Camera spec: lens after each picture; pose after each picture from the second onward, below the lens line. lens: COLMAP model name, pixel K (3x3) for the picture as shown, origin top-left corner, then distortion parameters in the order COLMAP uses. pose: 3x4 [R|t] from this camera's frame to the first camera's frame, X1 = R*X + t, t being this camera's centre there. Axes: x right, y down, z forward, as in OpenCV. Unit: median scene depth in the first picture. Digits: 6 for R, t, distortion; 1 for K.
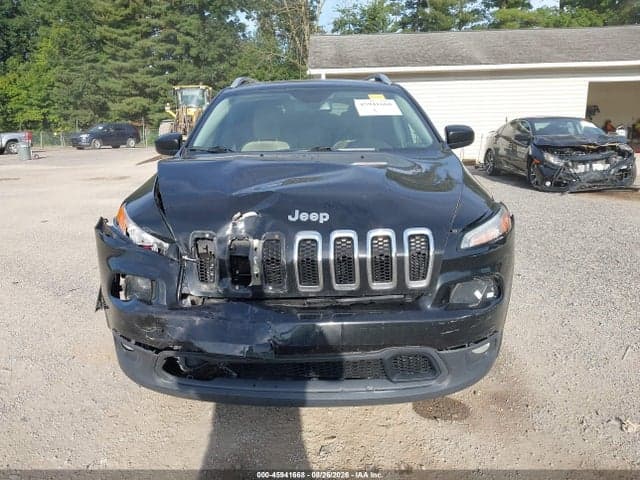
lens RADIAL K [[498.5, 0, 311.0], [0, 498.5, 240.2], [0, 0, 1]] dist [0.015755, -0.008583]
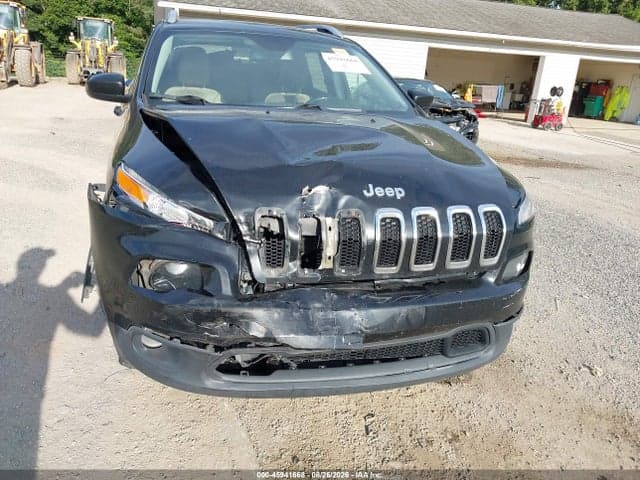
lens RADIAL K [[498.5, 0, 311.0], [0, 498.5, 240.2], [0, 0, 1]] dist [0.015755, -0.008583]
pose [[0.947337, -0.022598, 0.319439, -0.420973], [-0.010148, 0.994887, 0.100479, -0.048886], [-0.320077, -0.098429, 0.942265, 0.171097]]
